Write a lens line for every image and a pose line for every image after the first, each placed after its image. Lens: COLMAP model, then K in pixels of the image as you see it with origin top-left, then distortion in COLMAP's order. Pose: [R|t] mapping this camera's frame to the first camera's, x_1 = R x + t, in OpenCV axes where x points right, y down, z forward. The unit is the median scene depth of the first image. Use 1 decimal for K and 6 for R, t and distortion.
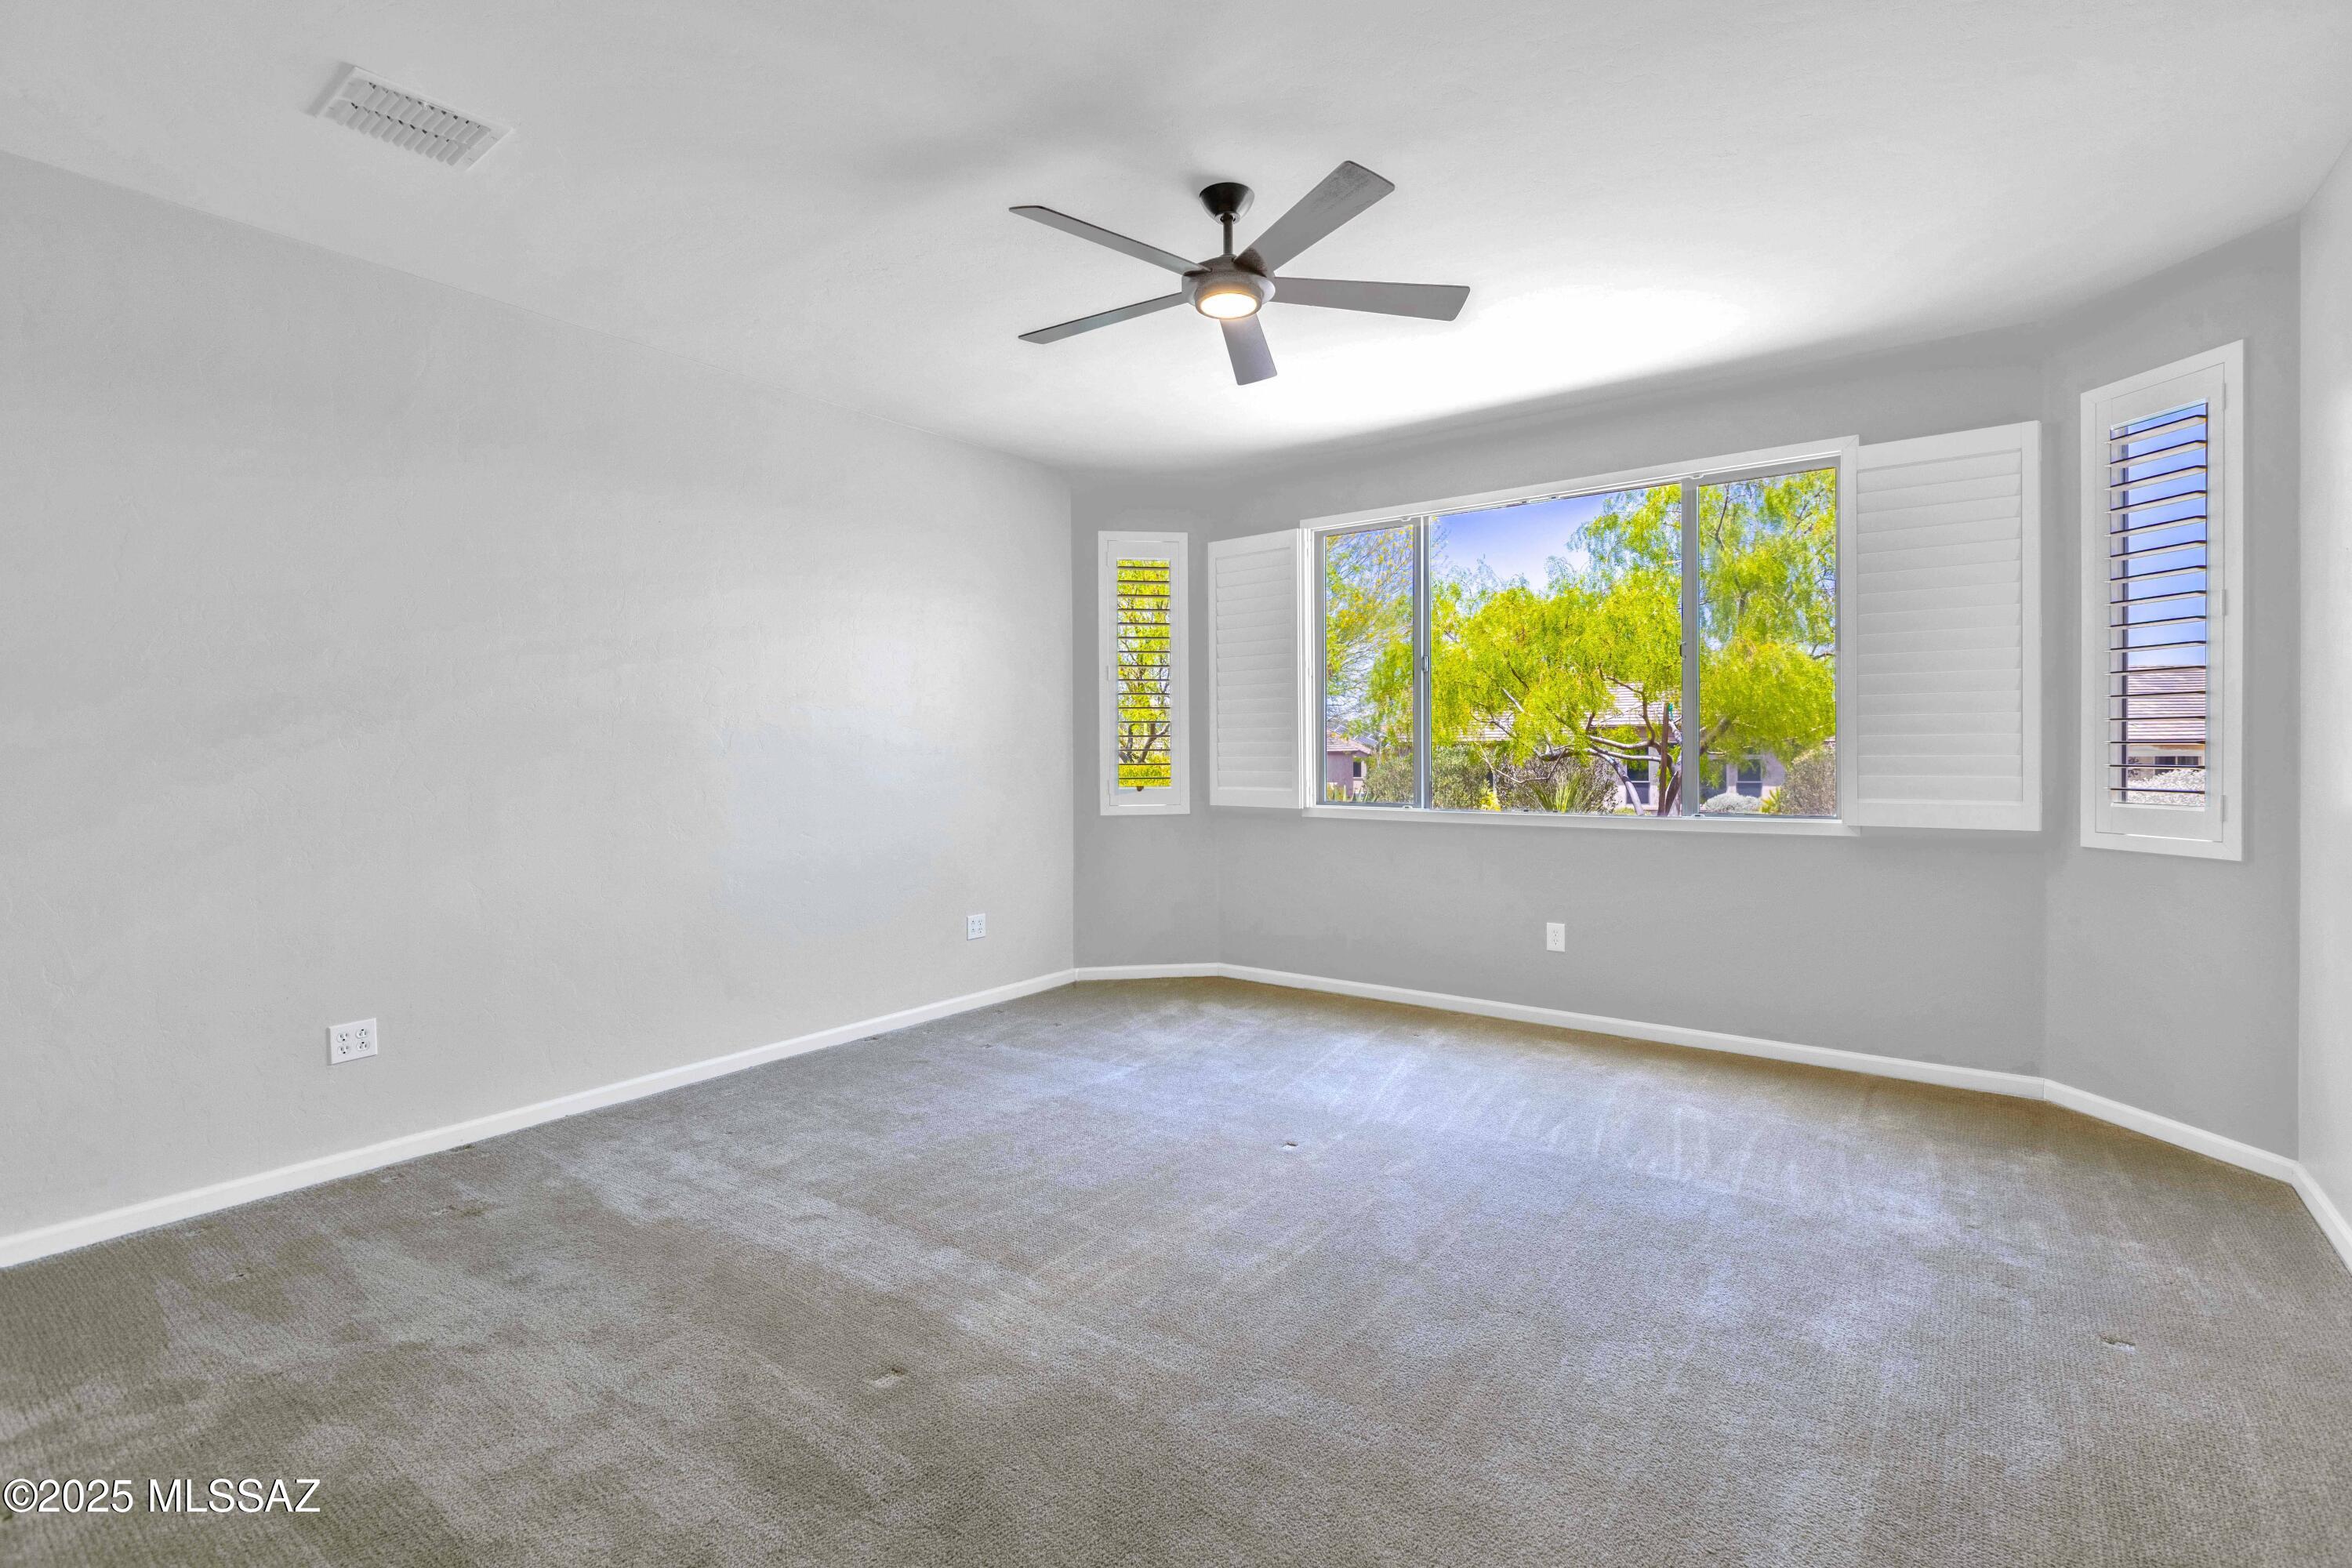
lens RADIAL K [[1088.6, 0, 1186.2], [0, 1088.6, 759.7], [0, 0, 1]] dist [0.000504, -0.000668]
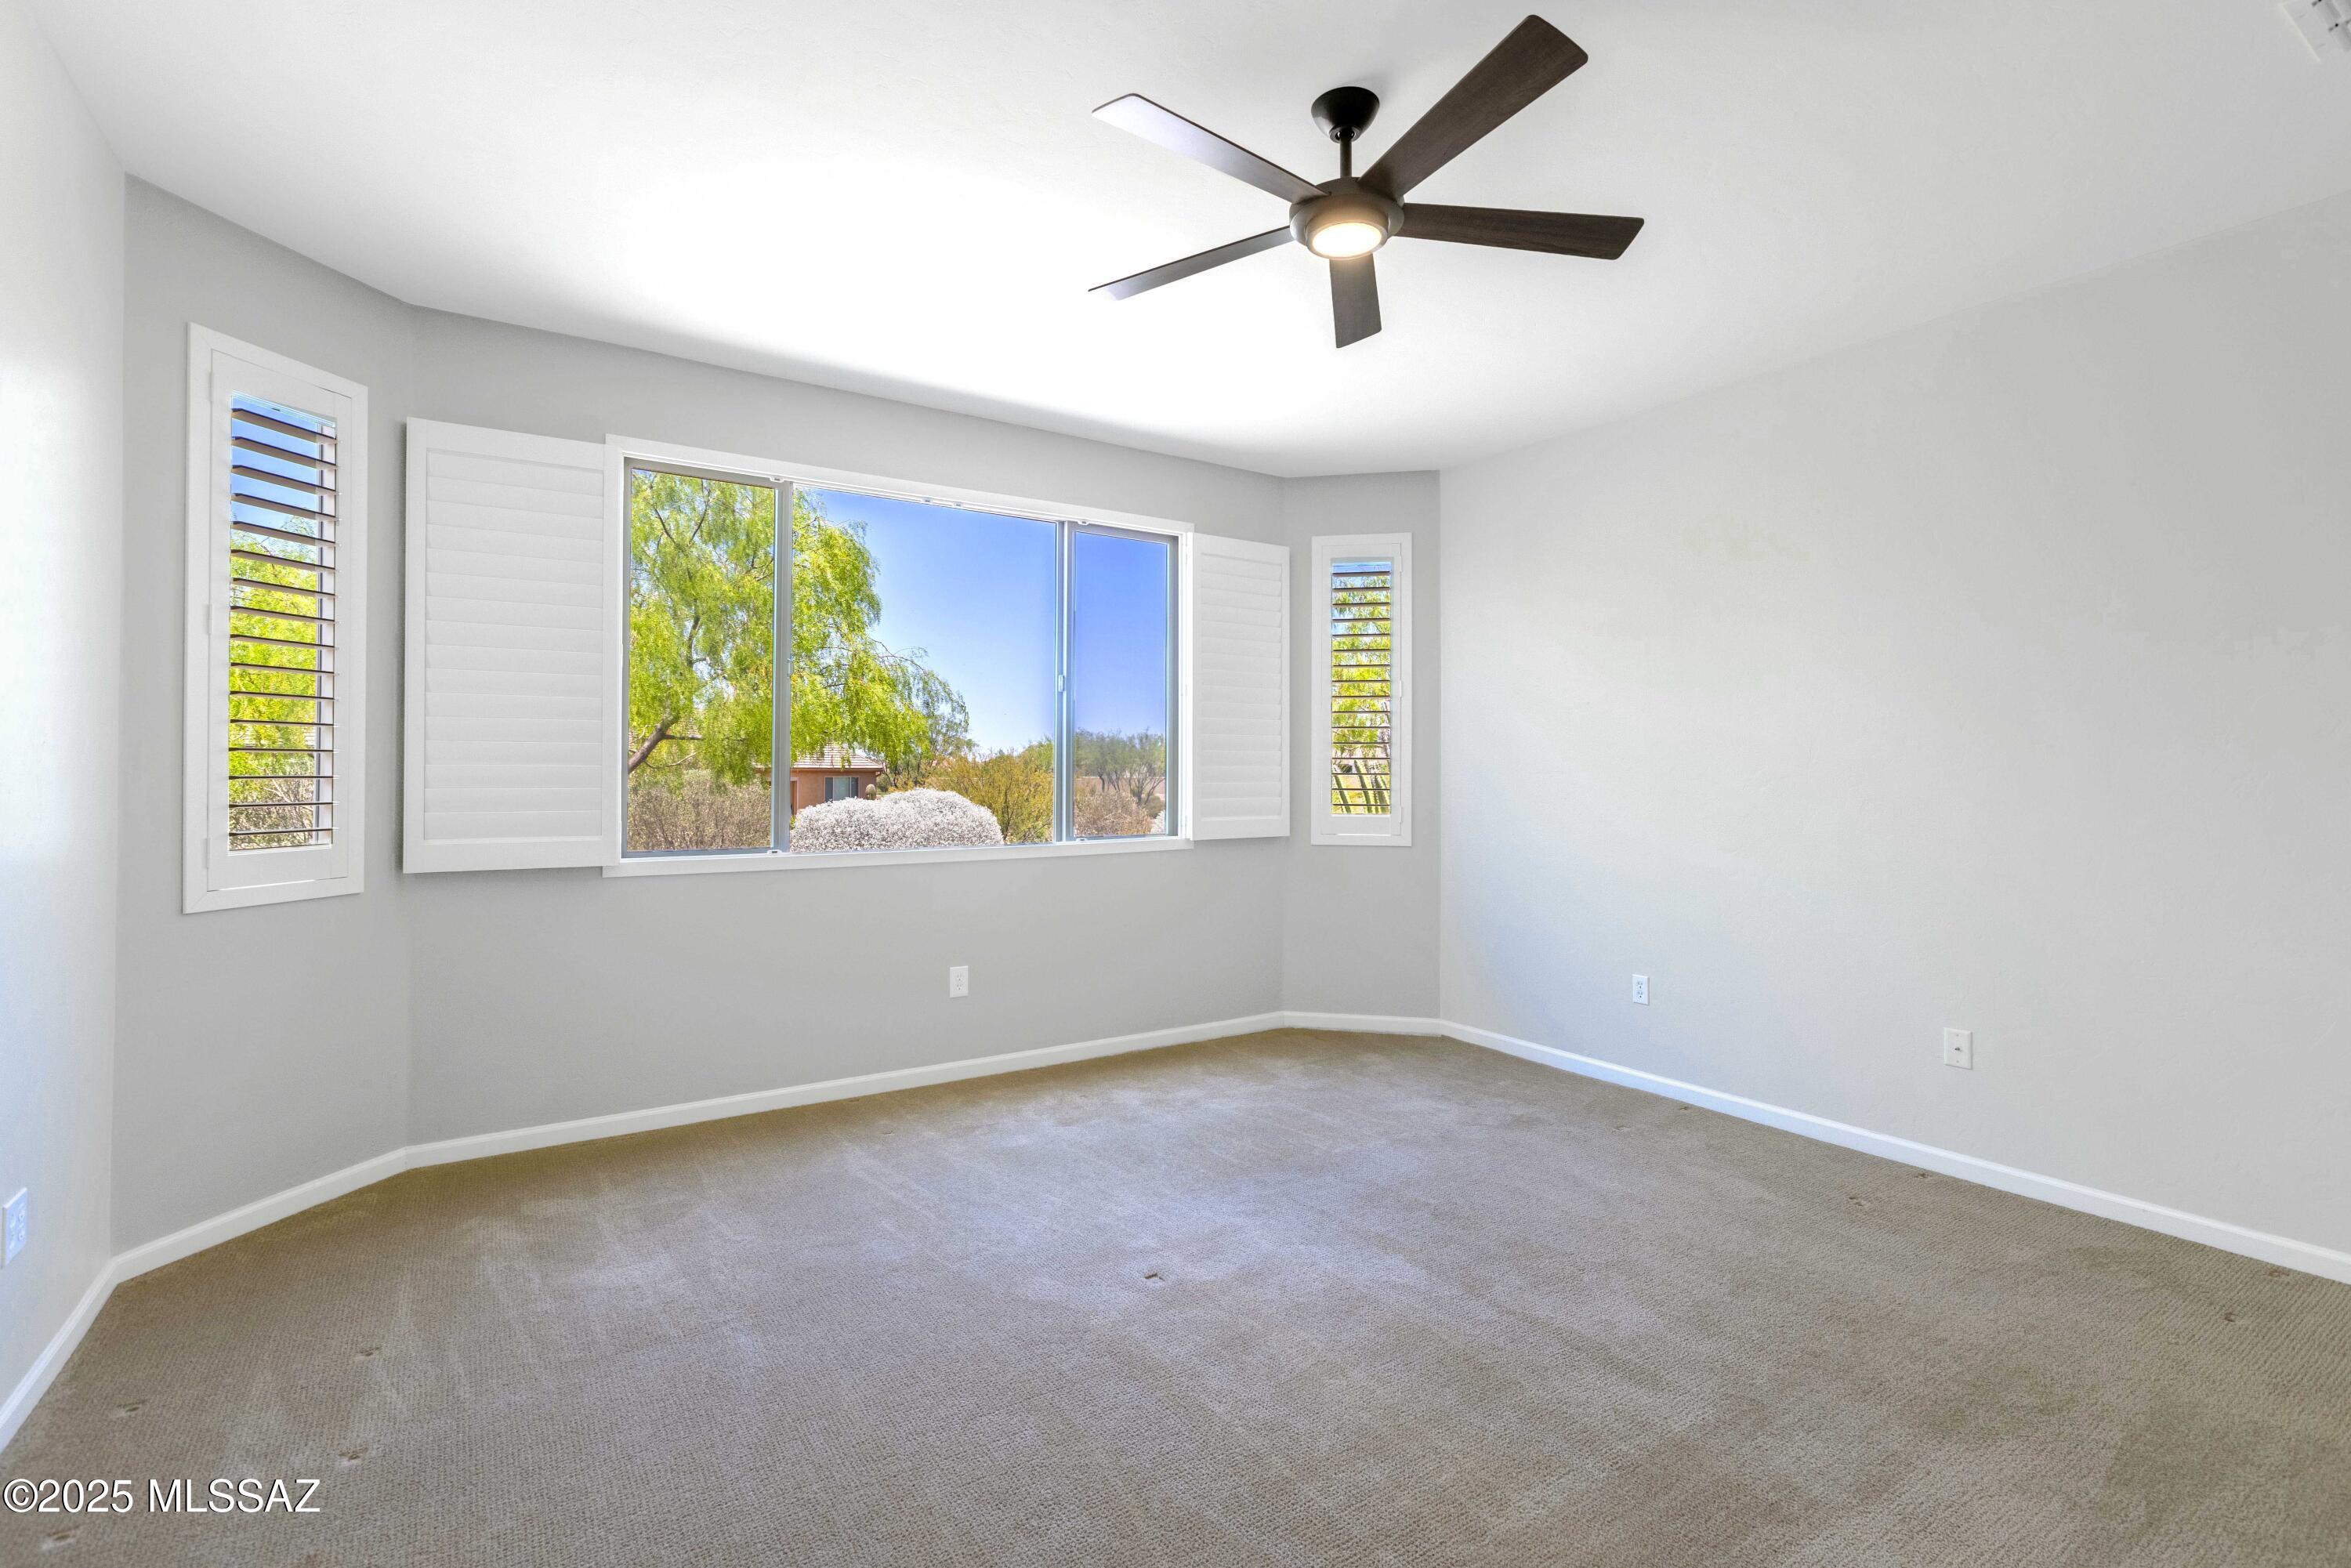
lens RADIAL K [[1088.1, 0, 1185.7], [0, 1088.1, 759.7], [0, 0, 1]] dist [0.000504, -0.000668]
pose [[0.328261, 0.015769, 0.944455, -0.627354], [0.005945, 0.999806, -0.018760, -0.007824], [-0.944568, 0.011773, 0.328104, 0.689807]]
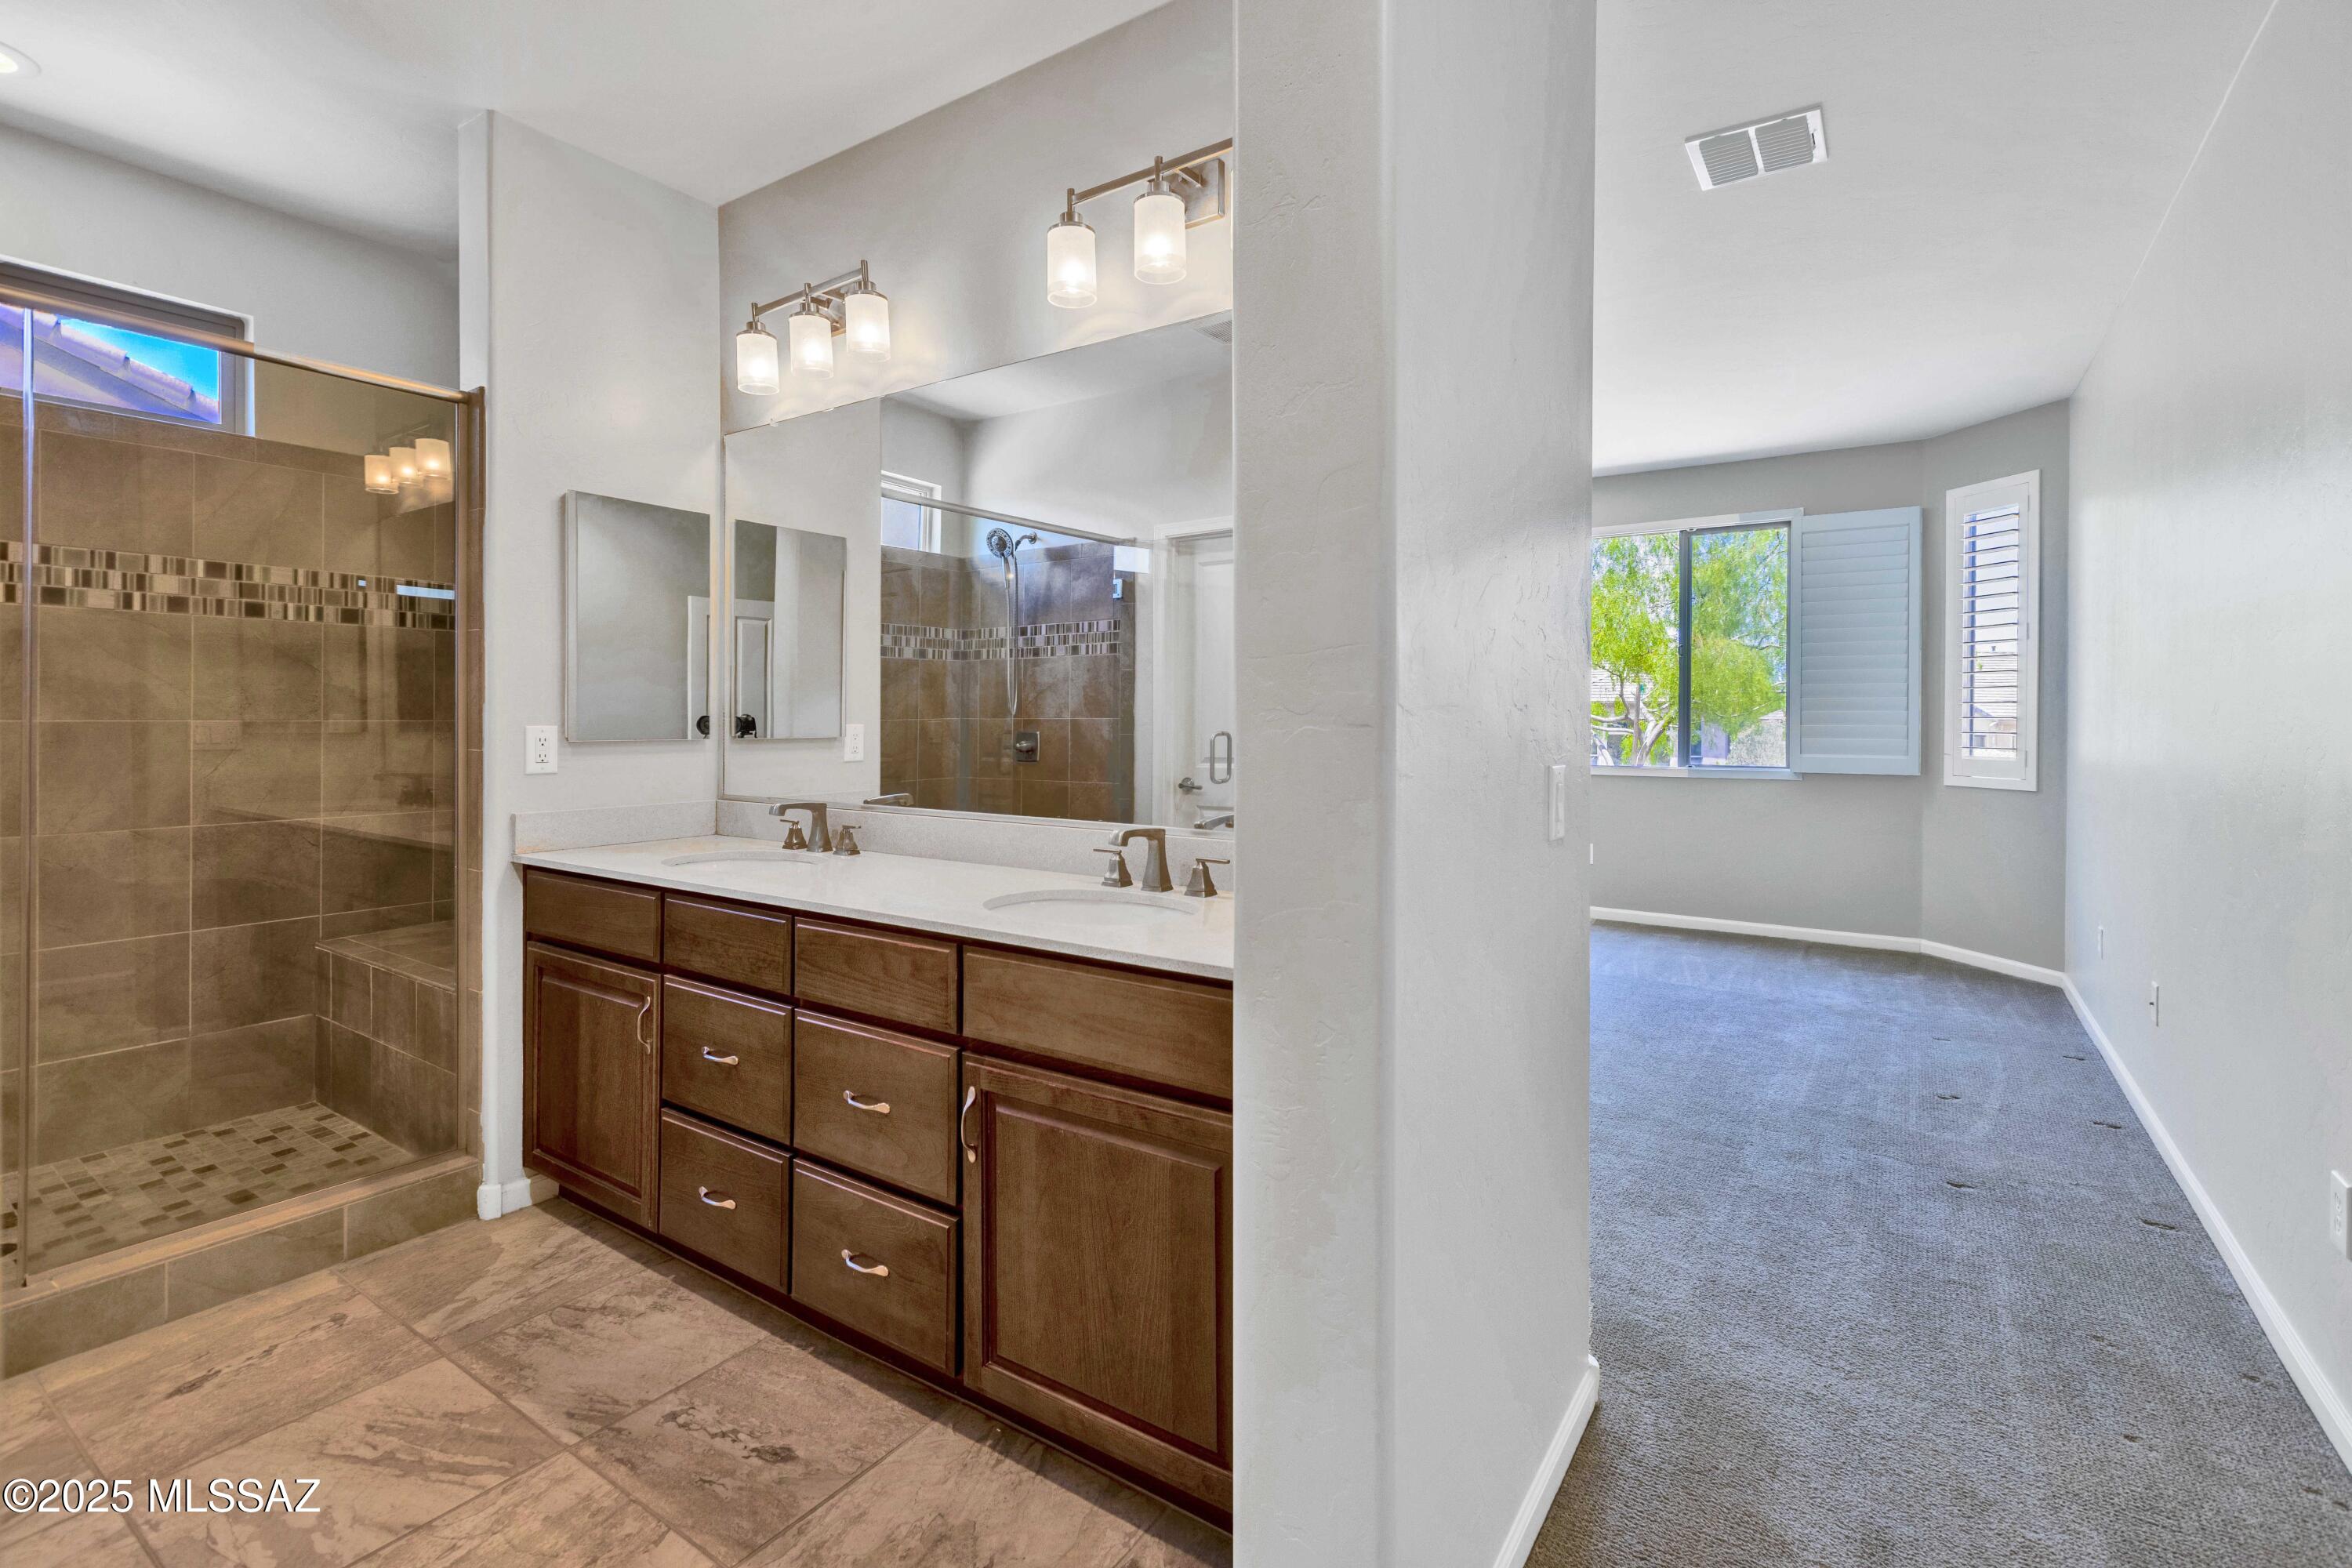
lens RADIAL K [[1066.2, 0, 1142.8], [0, 1066.2, 730.7], [0, 0, 1]] dist [0.000761, -0.000001]
pose [[0.999950, 0.002866, 0.009557, -0.331384], [-0.002866, 0.999996, 0.000009, 0.005702], [-0.009557, -0.000036, 0.999954, -0.506413]]
